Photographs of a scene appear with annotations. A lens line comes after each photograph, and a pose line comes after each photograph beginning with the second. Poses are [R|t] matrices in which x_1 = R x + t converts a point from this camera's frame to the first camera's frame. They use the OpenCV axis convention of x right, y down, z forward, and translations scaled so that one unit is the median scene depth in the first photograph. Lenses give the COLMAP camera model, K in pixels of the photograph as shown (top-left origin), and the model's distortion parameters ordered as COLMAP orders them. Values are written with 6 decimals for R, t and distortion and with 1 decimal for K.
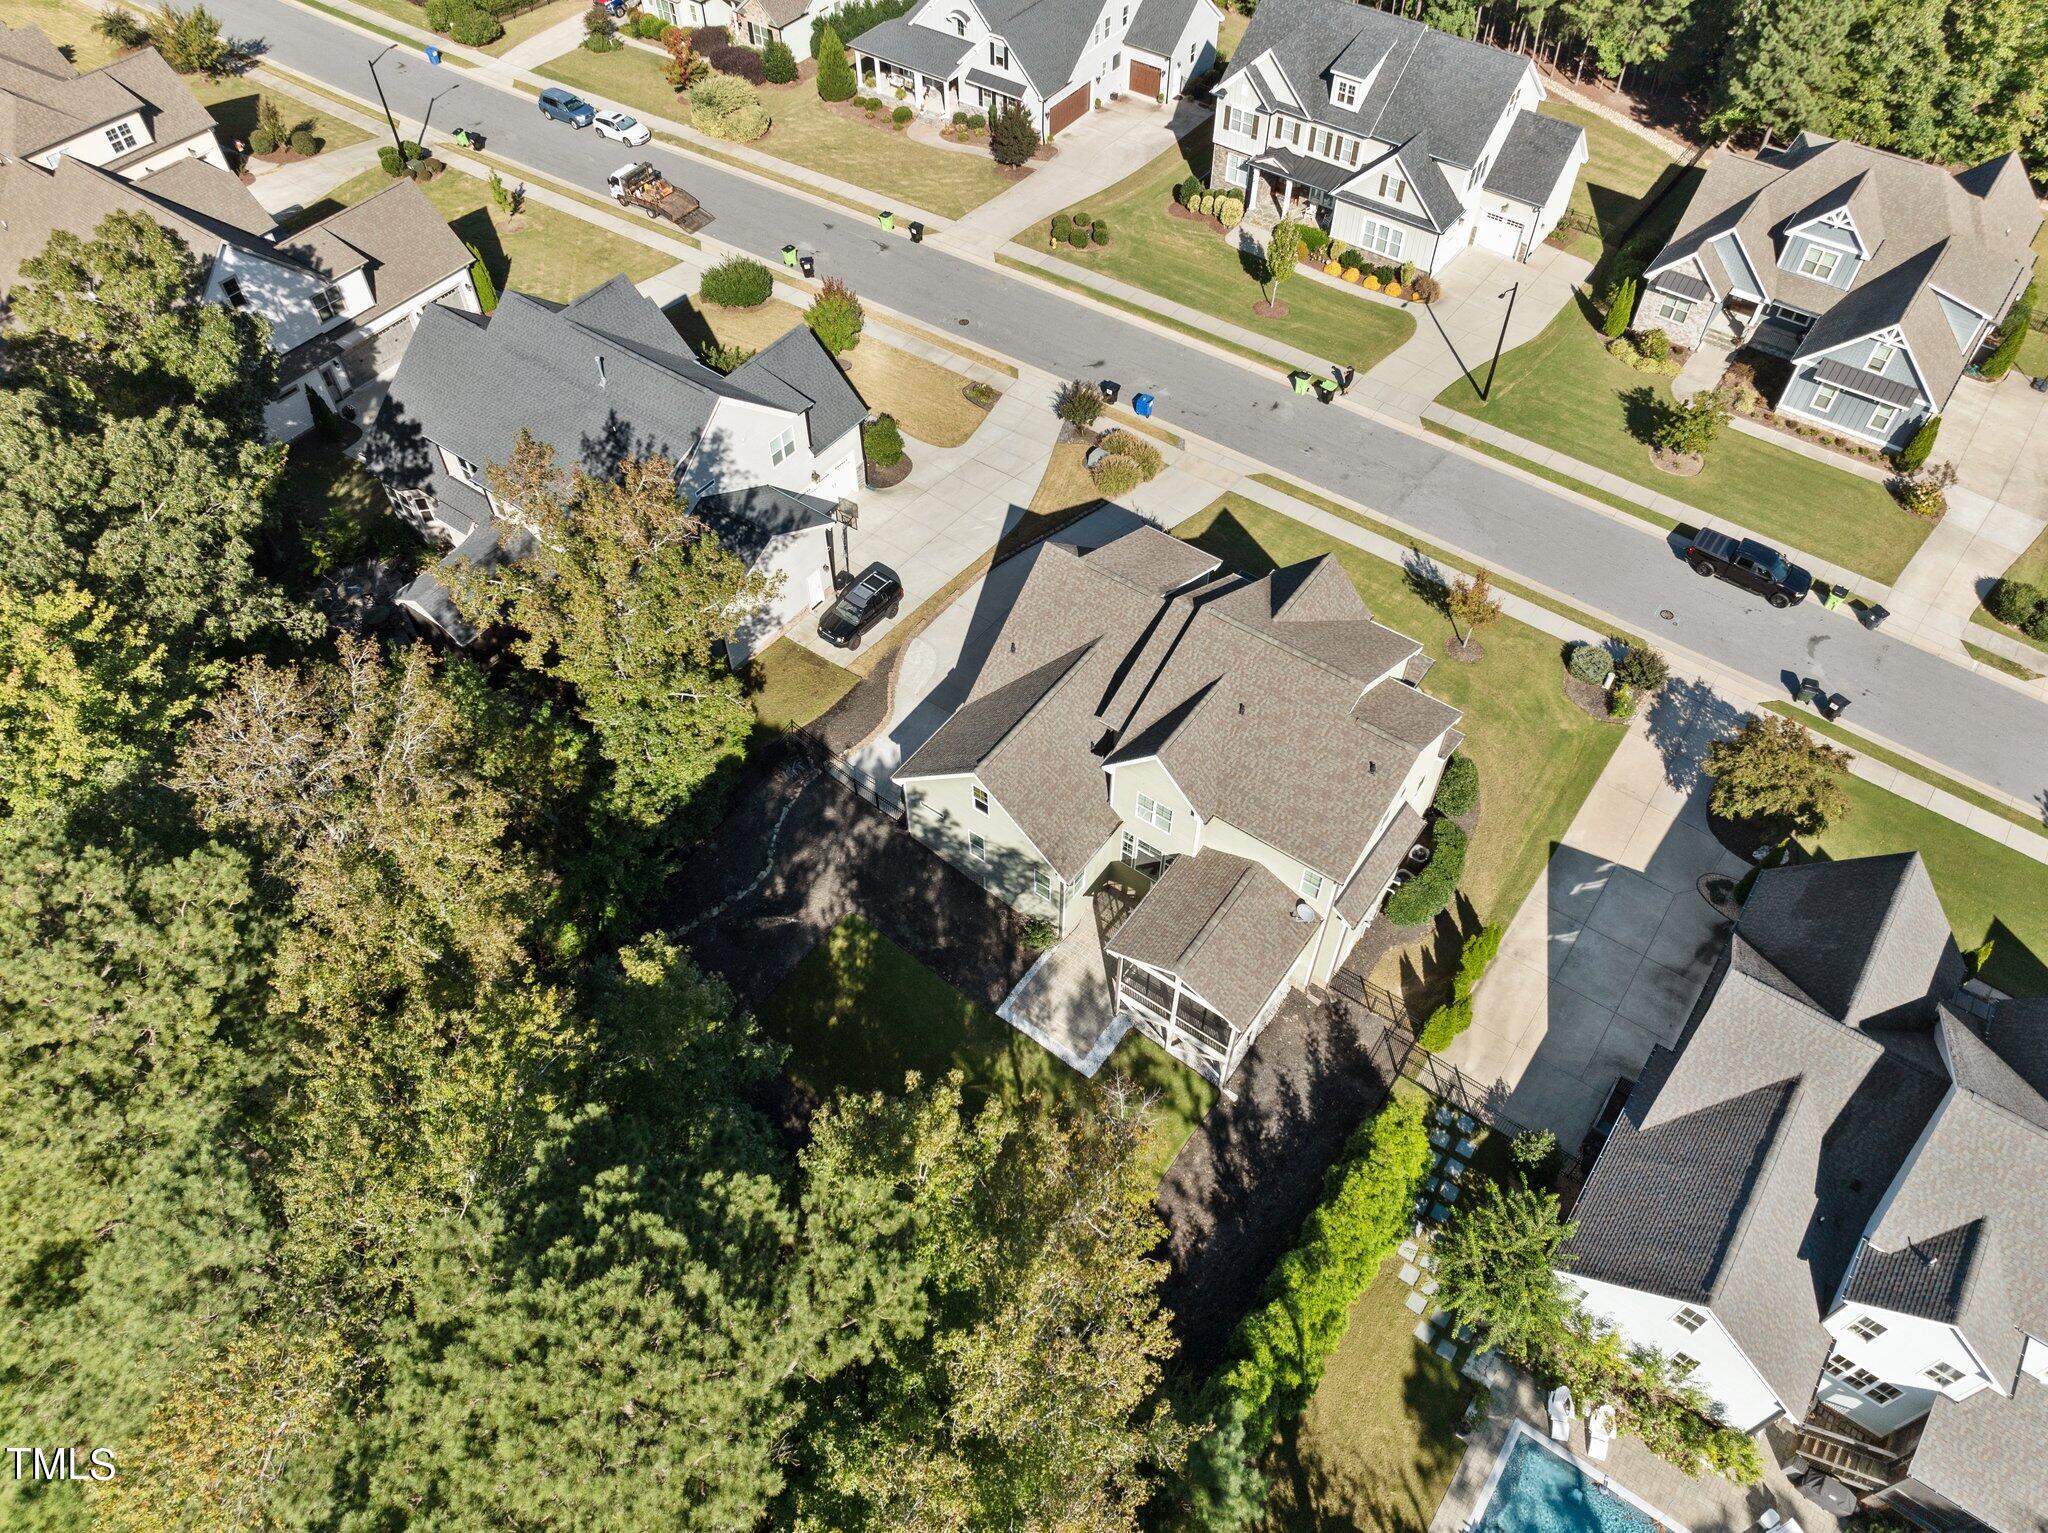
lens RADIAL K [[1414.9, 0, 1032.7], [0, 1414.9, 774.7], [0, 0, 1]] dist [-0.000894, 0.001391]
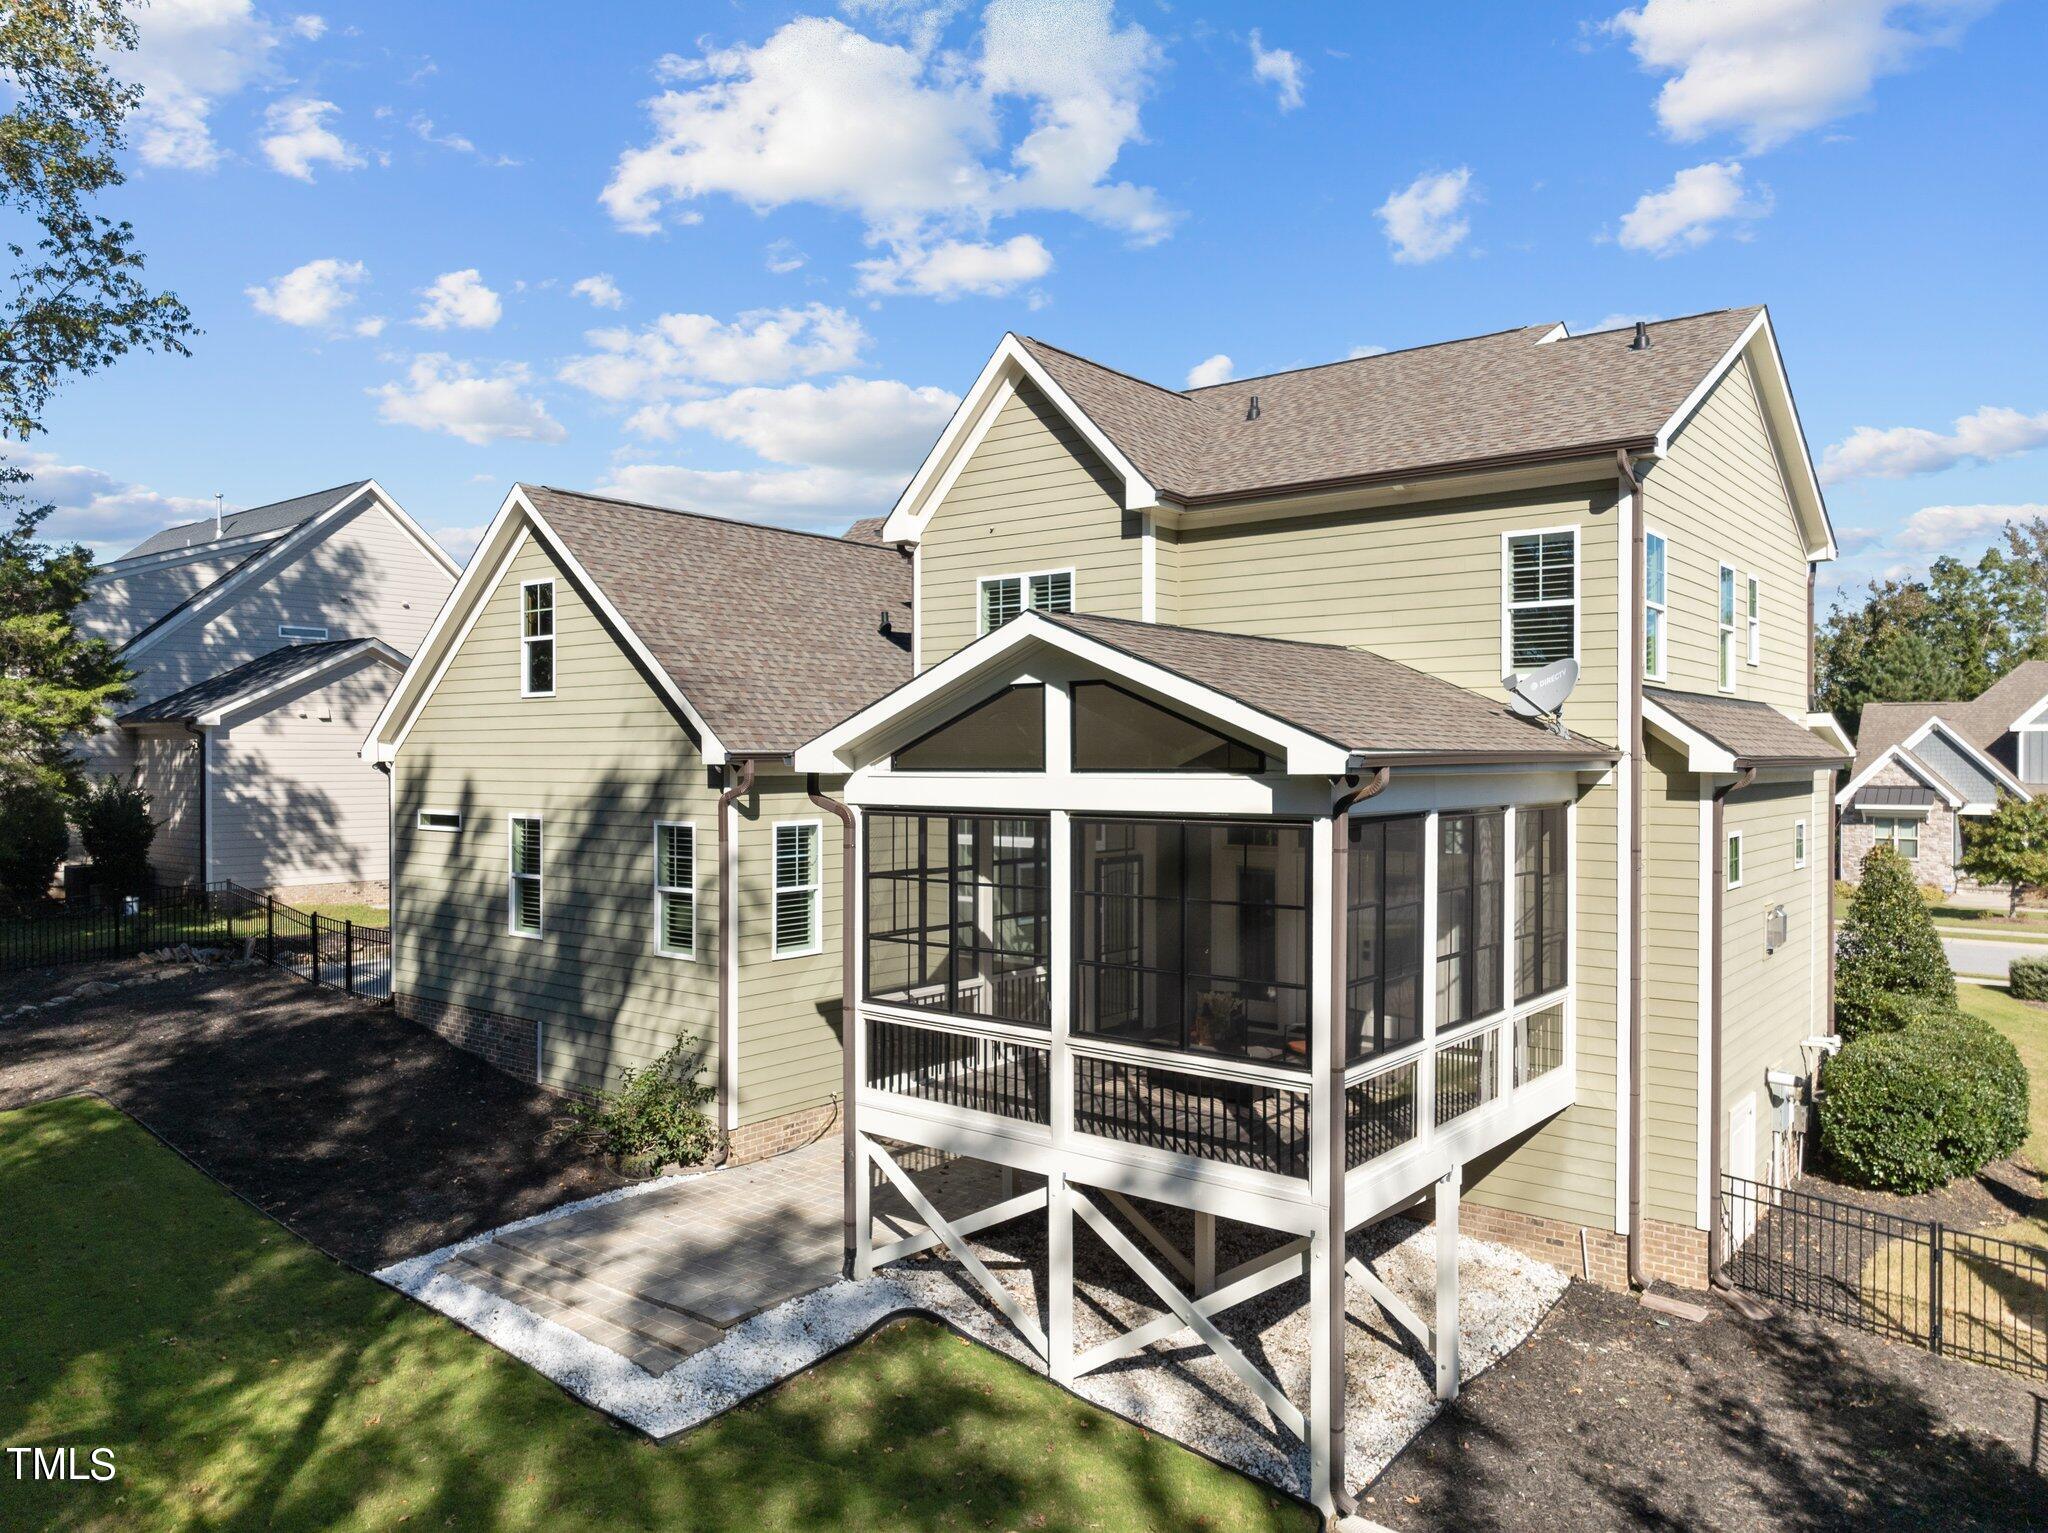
lens RADIAL K [[1411.9, 0, 1024.0], [0, 1411.9, 766.5], [0, 0, 1]] dist [-0.005082, -0.000606]
pose [[0.998842, -0.001488, -0.048078, 0.088483], [-0.036649, 0.623816, -0.780711, 0.268440], [0.031153, 0.781570, 0.623040, 0.698659]]
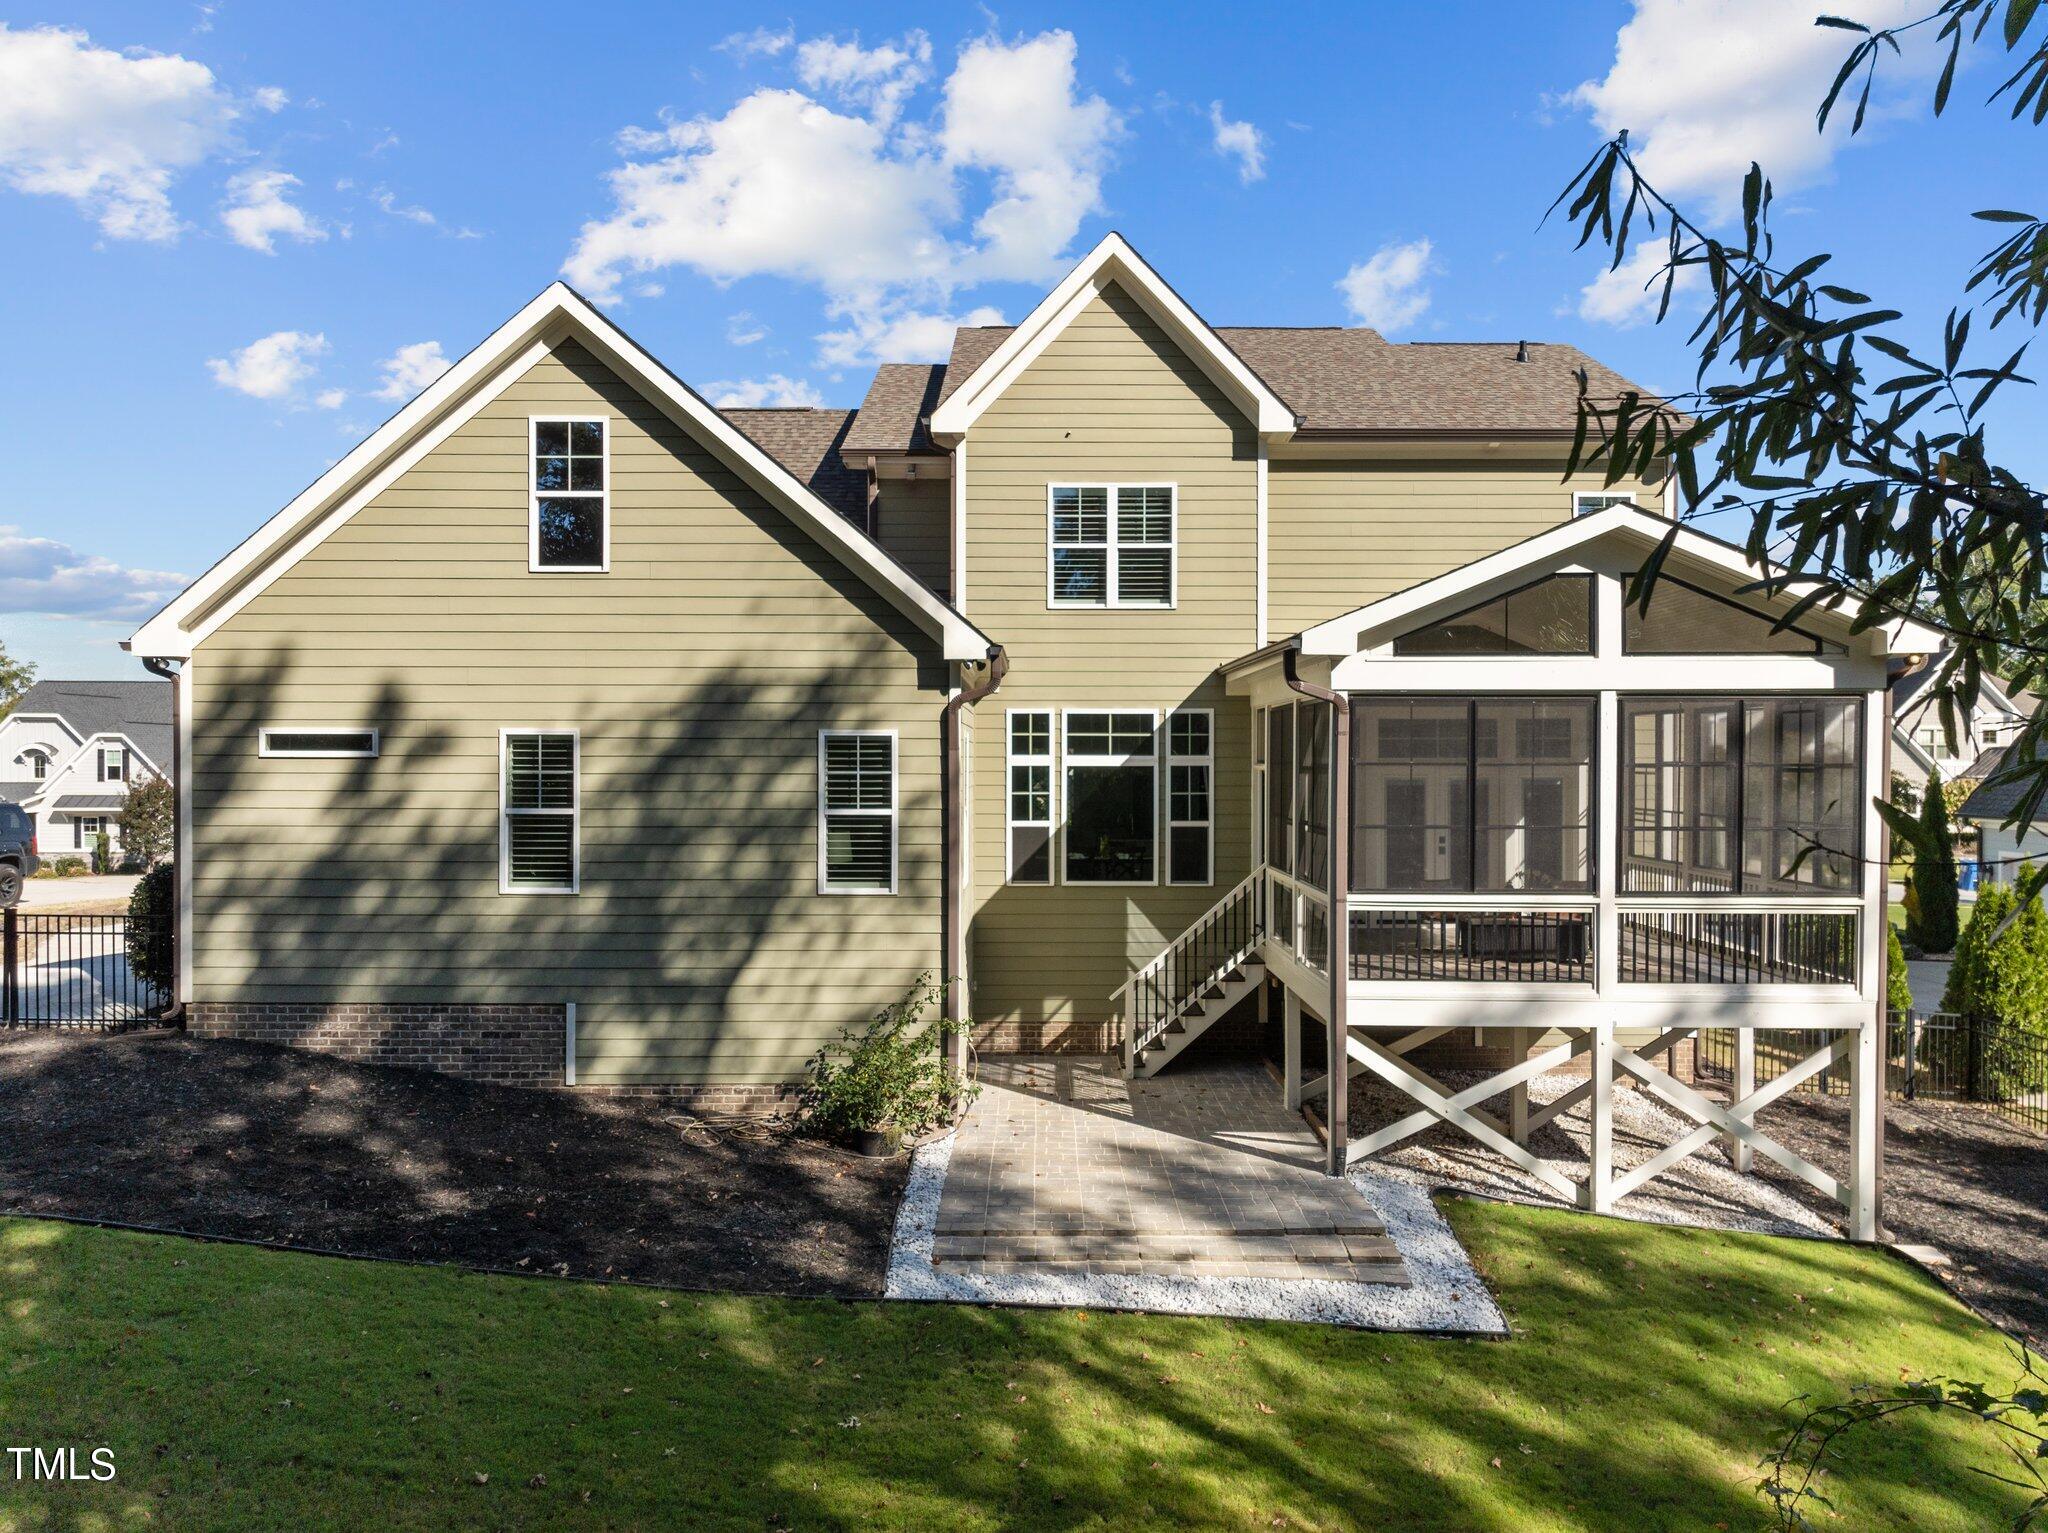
lens RADIAL K [[1424.2, 0, 1018.7], [0, 1424.2, 765.4], [0, 0, 1]] dist [0.003174, -0.001496]
pose [[0.815124, -0.004140, 0.579271, -0.106163], [0.454255, 0.625107, -0.634739, 0.225028], [-0.359479, 0.780528, 0.511421, 0.753292]]
